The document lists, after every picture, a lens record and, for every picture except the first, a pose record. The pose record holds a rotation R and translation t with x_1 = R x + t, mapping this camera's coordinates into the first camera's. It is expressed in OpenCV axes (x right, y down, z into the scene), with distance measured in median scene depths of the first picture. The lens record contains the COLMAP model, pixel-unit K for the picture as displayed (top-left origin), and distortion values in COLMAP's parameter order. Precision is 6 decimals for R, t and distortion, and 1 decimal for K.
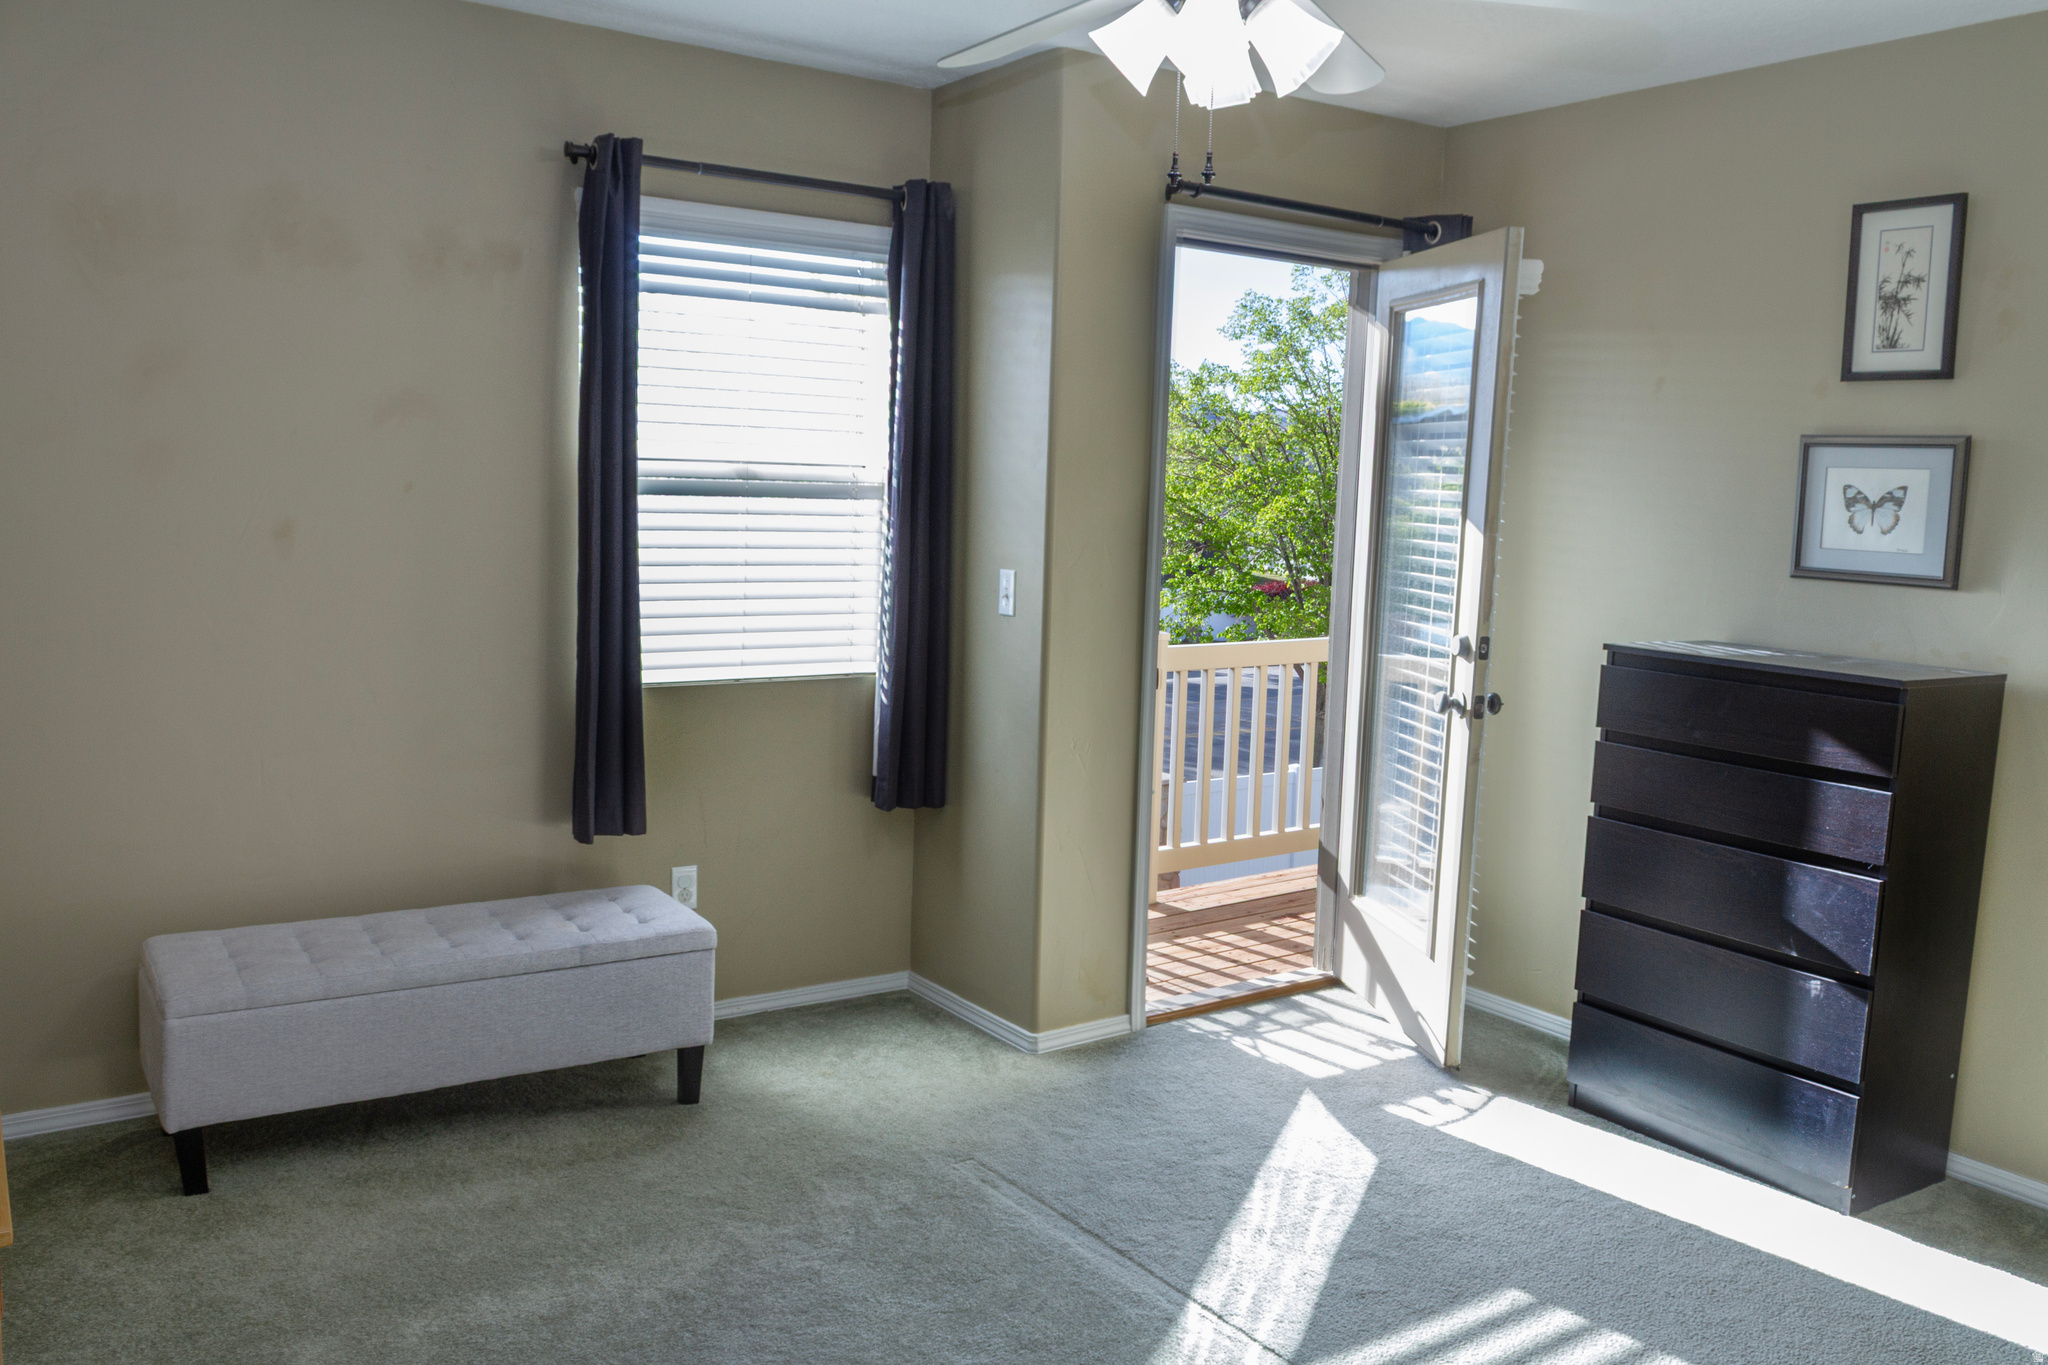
lens RADIAL K [[1671.0, 0, 1024.0], [0, 1671.0, 682.5], [0, 0, 1]] dist [0.043863, -0.043212]
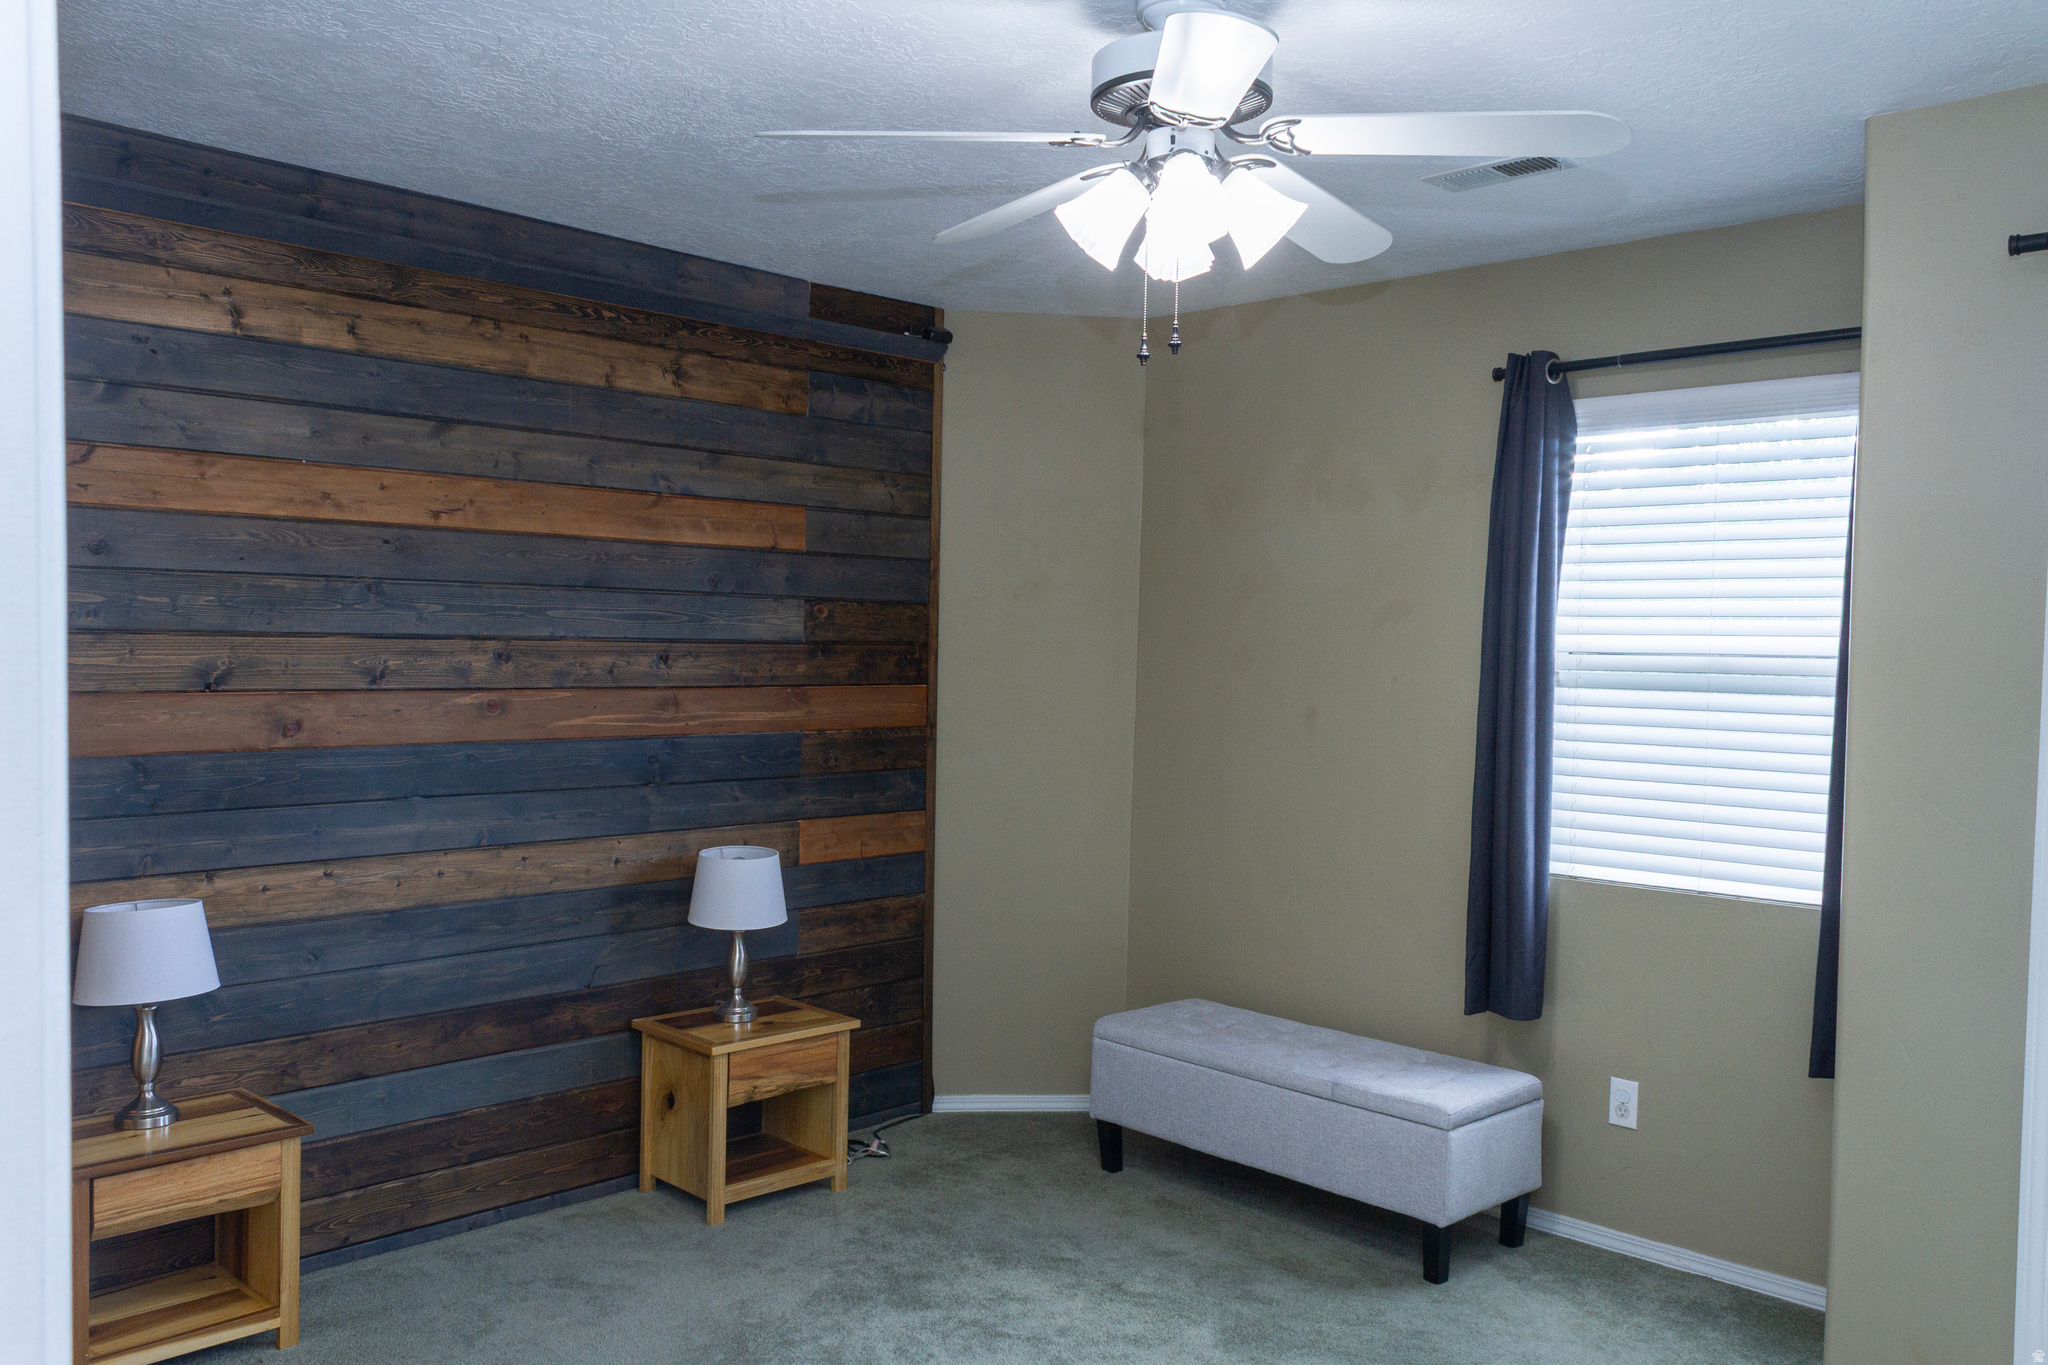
lens RADIAL K [[1671.0, 0, 1024.0], [0, 1671.0, 682.5], [0, 0, 1]] dist [0.043863, -0.043212]
pose [[0.182952, -0.010360, -0.983067, 0.720700], [-0.133708, 0.990391, -0.035320, -0.035568], [0.973987, 0.137905, 0.179809, 0.506489]]
